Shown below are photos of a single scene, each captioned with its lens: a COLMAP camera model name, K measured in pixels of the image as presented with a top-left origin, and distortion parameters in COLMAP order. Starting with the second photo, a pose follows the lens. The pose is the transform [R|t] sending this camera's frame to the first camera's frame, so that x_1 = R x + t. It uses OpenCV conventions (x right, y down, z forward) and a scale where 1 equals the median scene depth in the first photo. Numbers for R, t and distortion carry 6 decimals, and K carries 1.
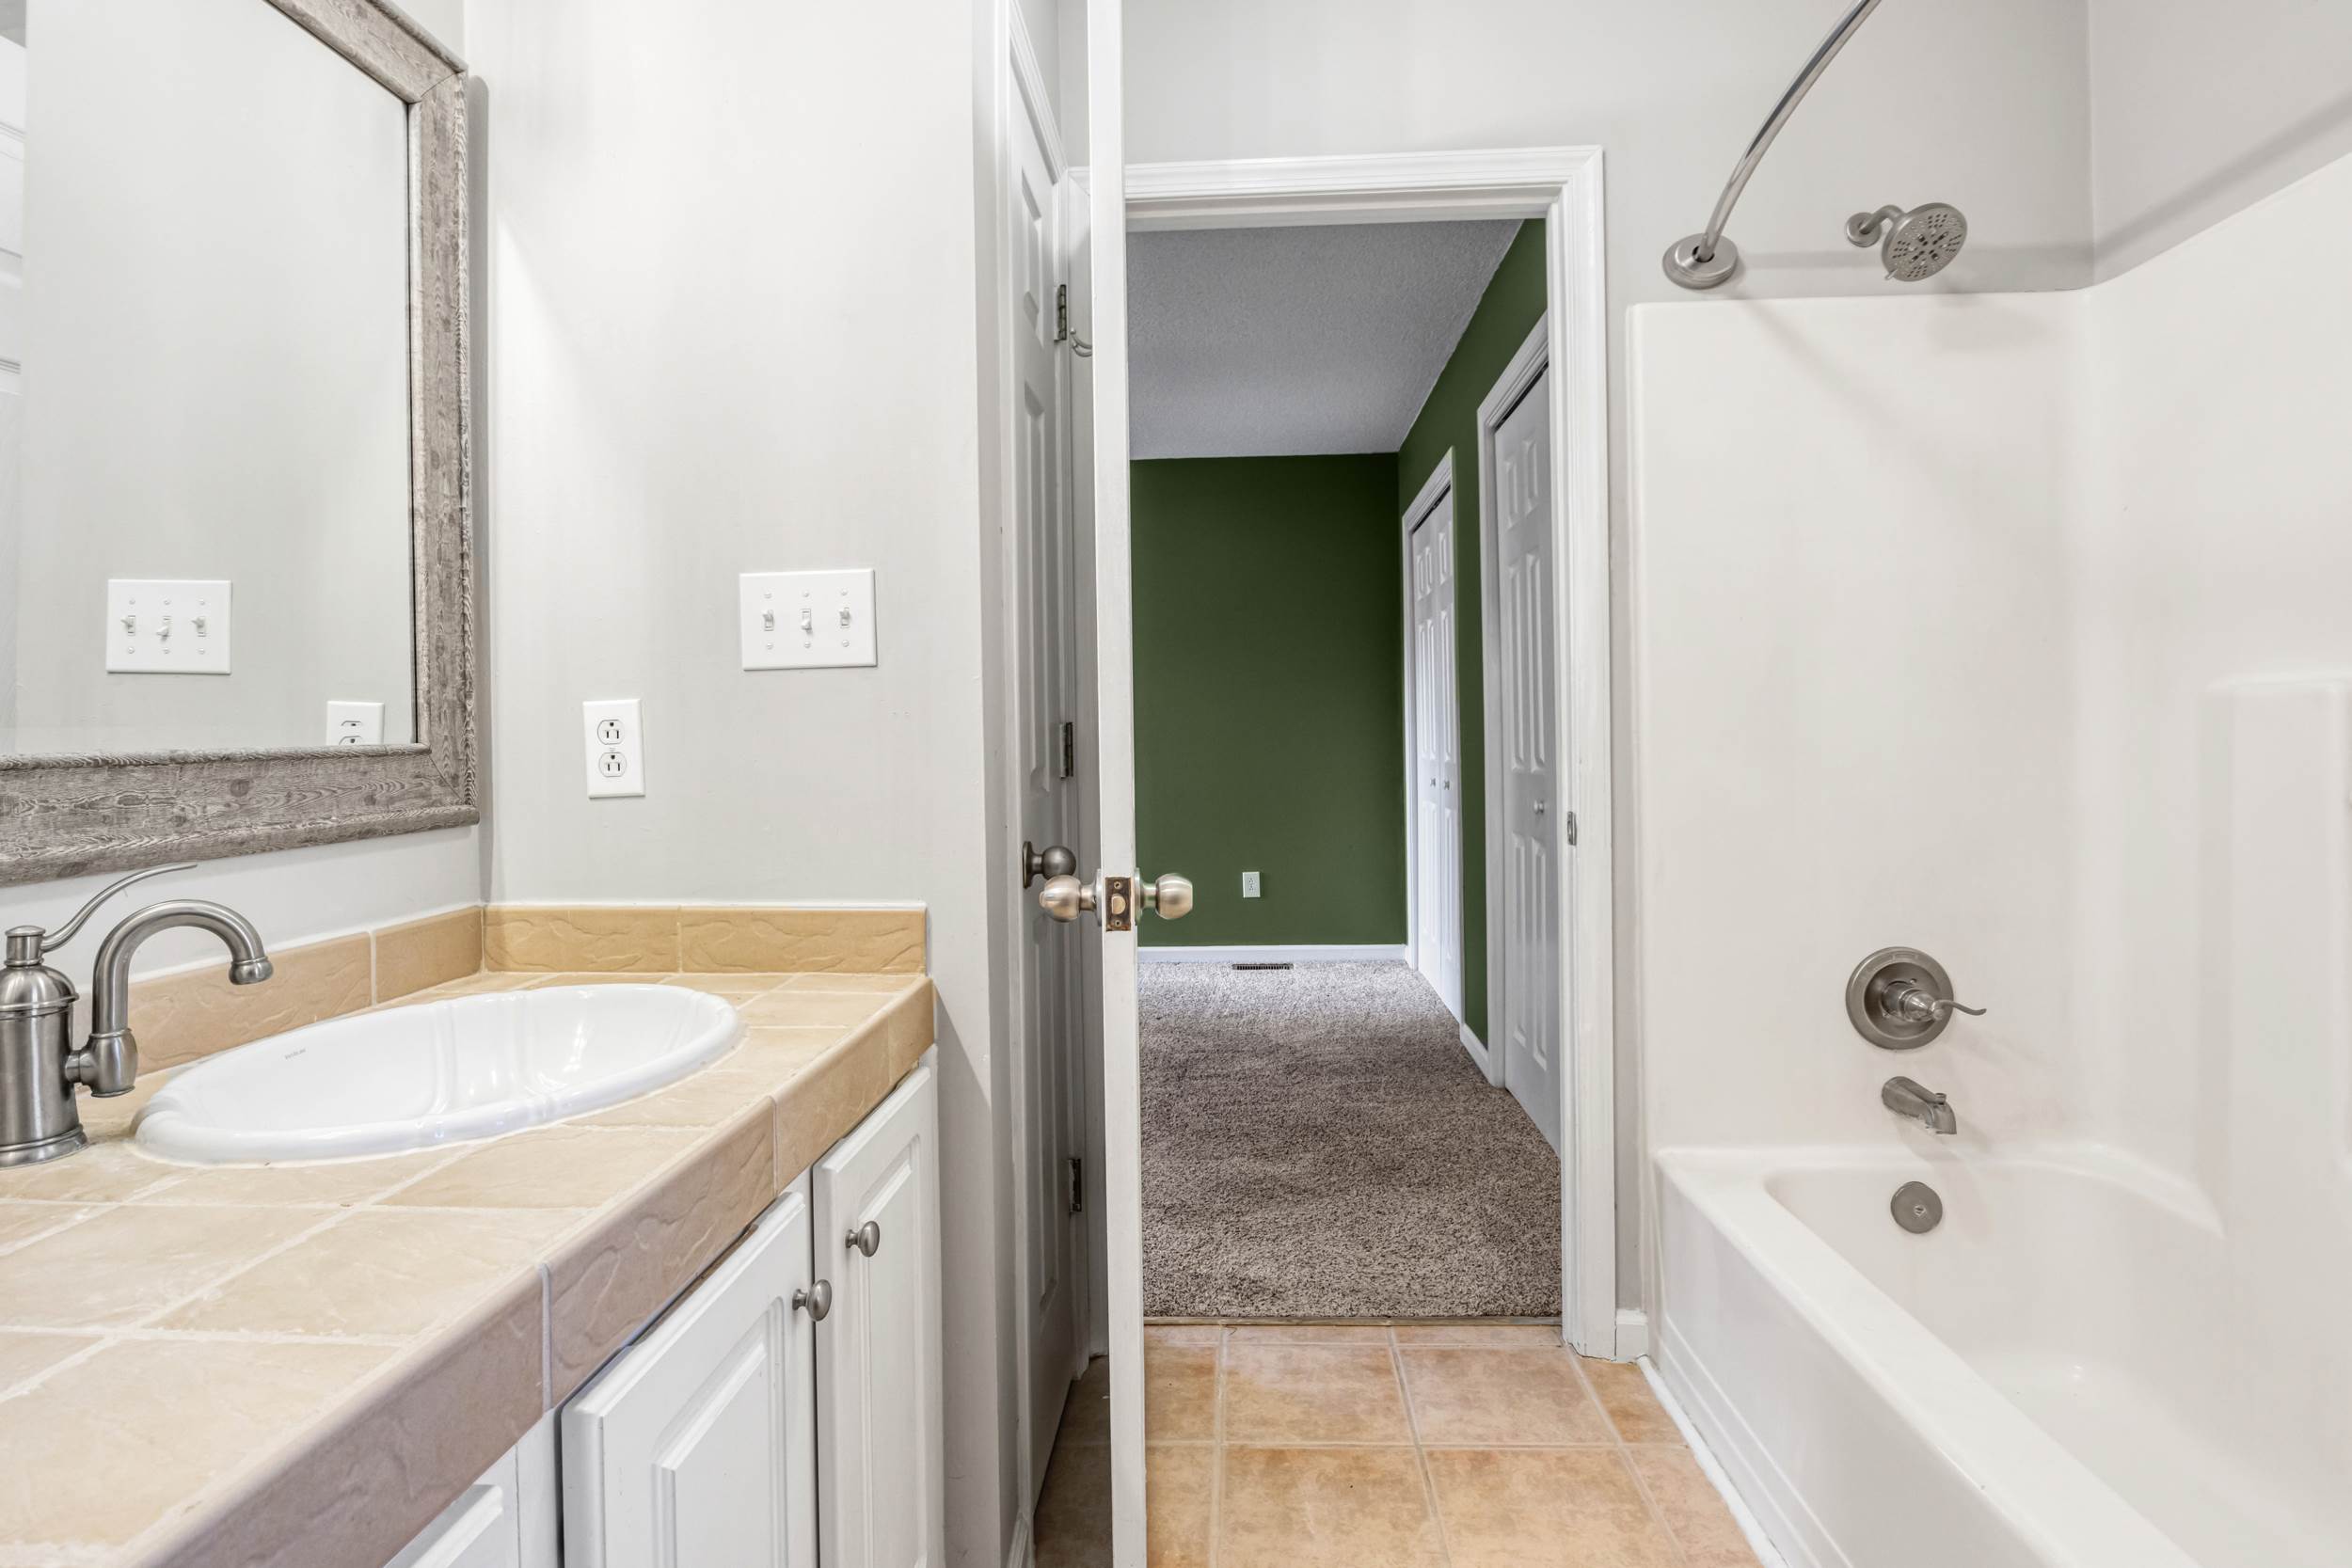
lens RADIAL K [[1174.1, 0, 1179.1], [0, 1174.1, 748.8], [0, 0, 1]] dist [-0.016045, -0.000617]
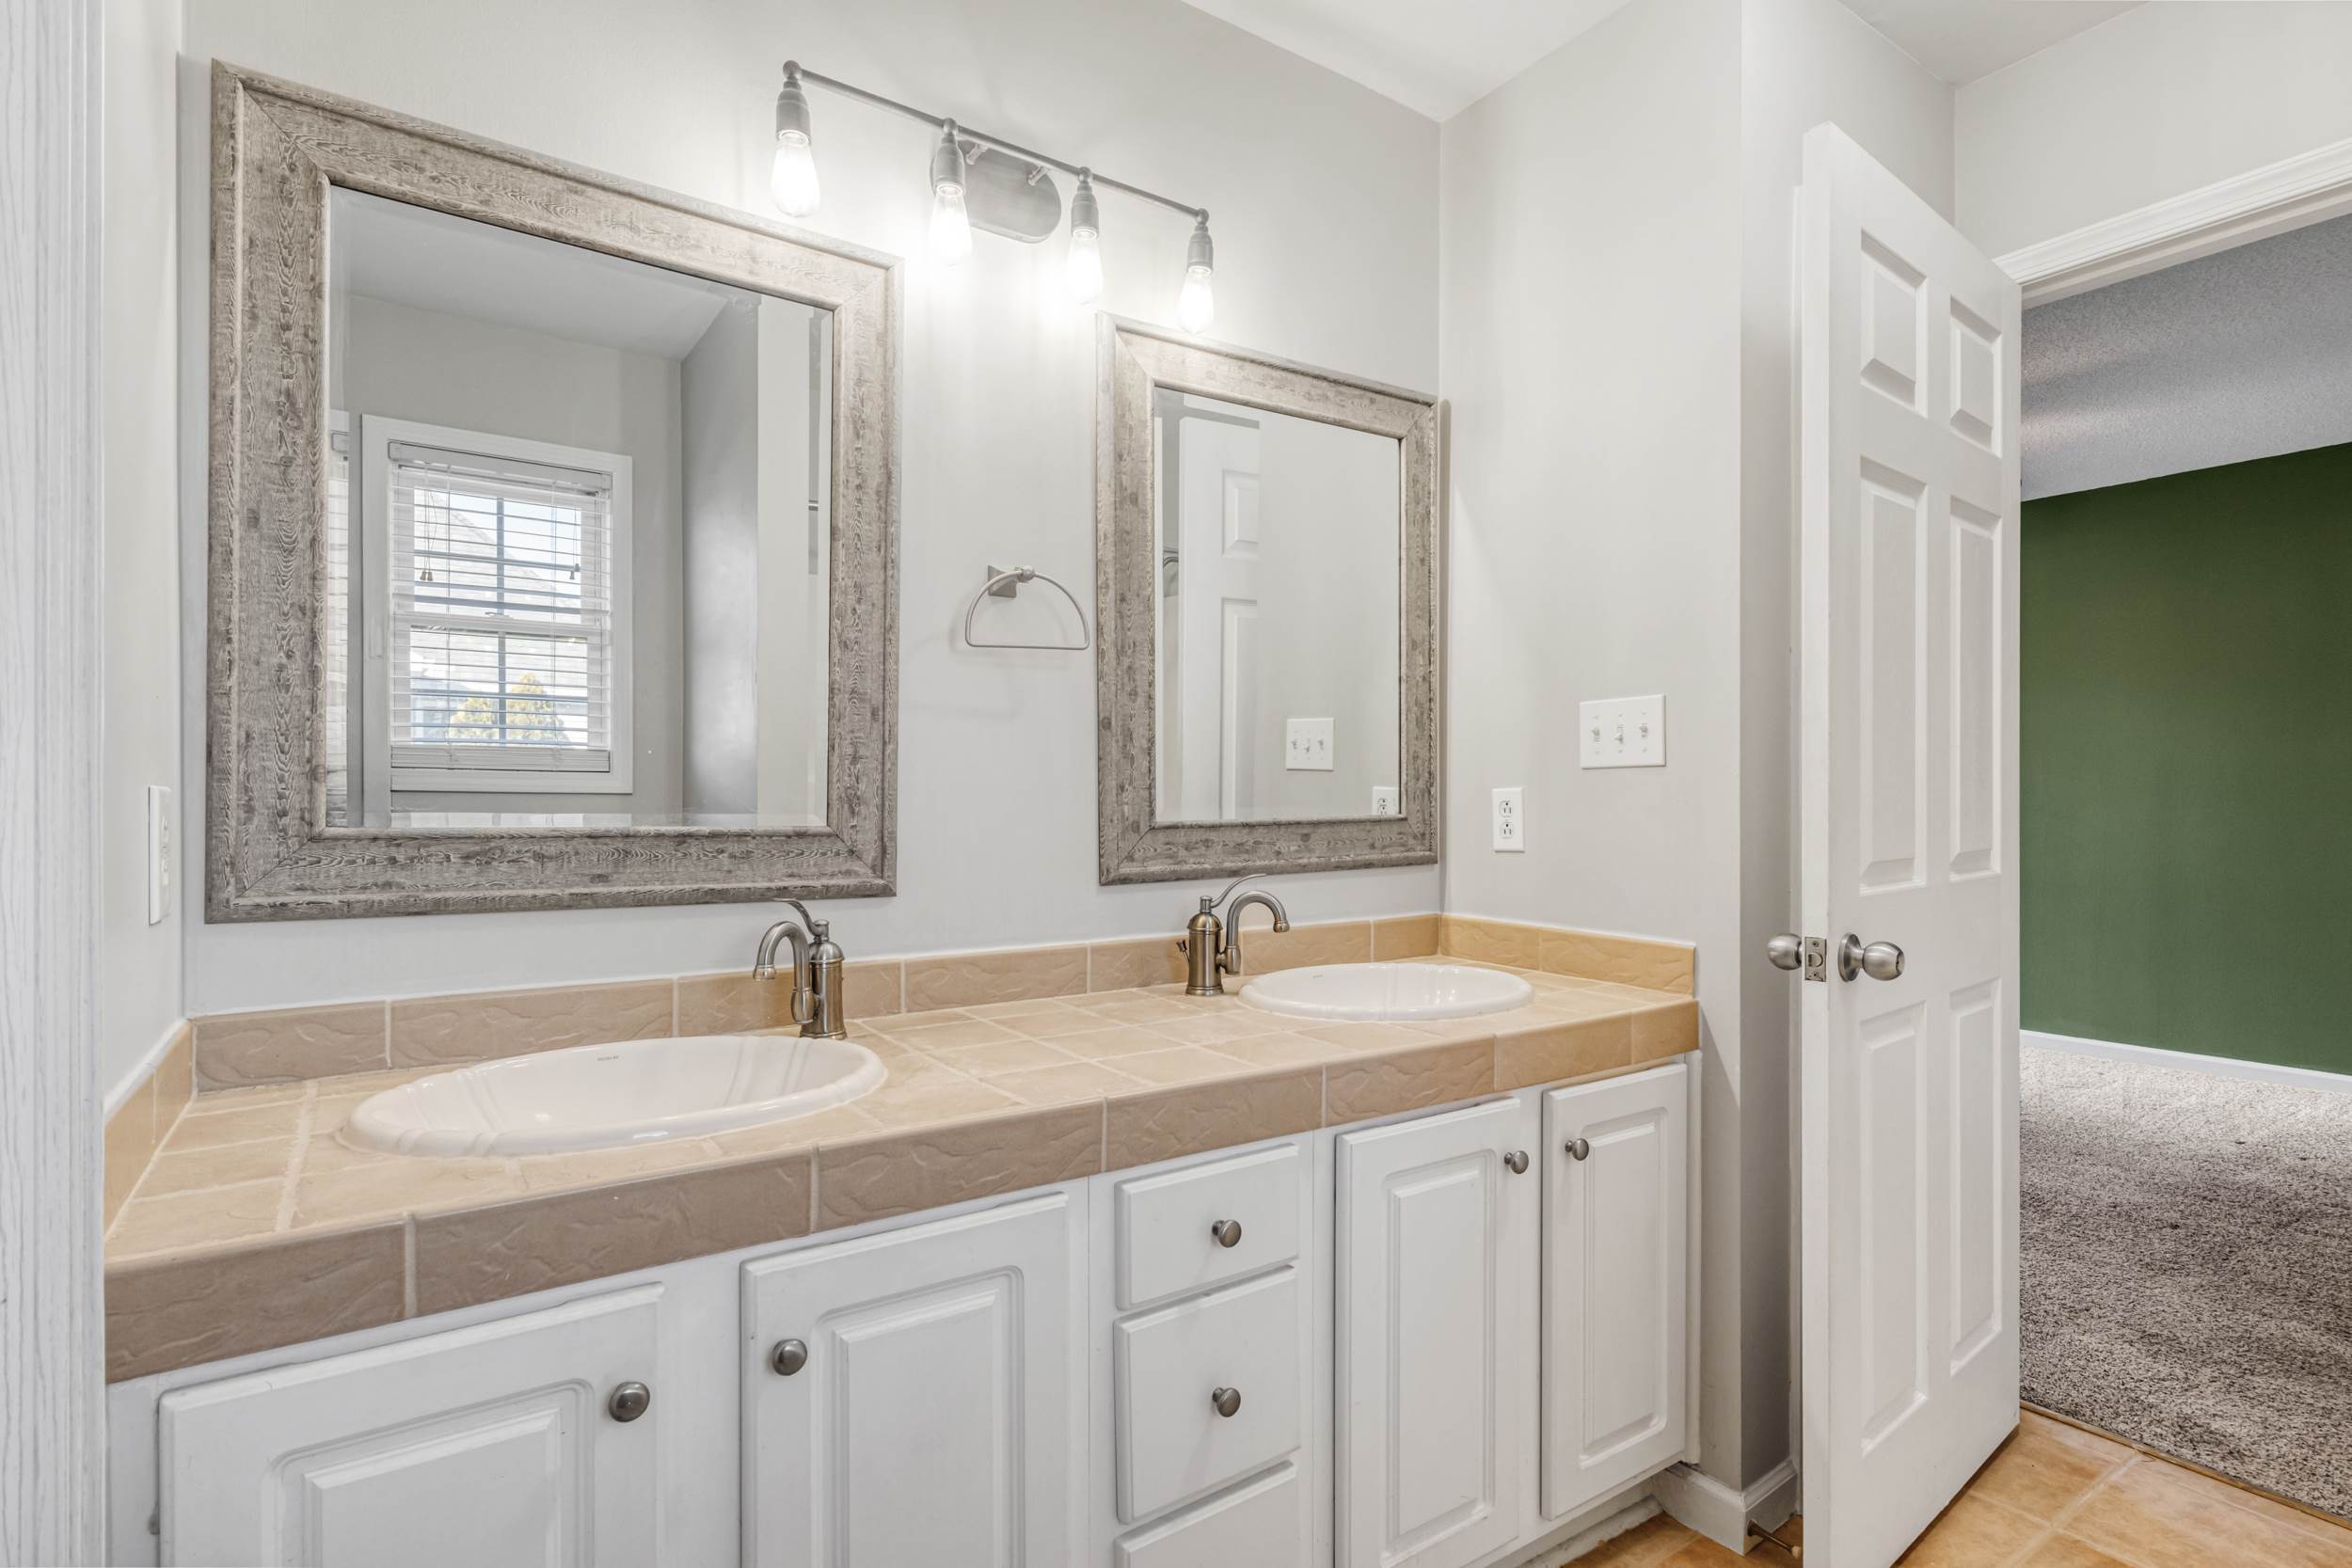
lens RADIAL K [[1192.6, 0, 1188.3], [0, 1192.6, 770.7], [0, 0, 1]] dist [-0.005665, -0.001658]
pose [[0.598359, -0.001154, -0.801227, 0.534597], [-0.013823, 0.999835, -0.011763, -0.041568], [0.801109, 0.018114, 0.598244, -0.281191]]
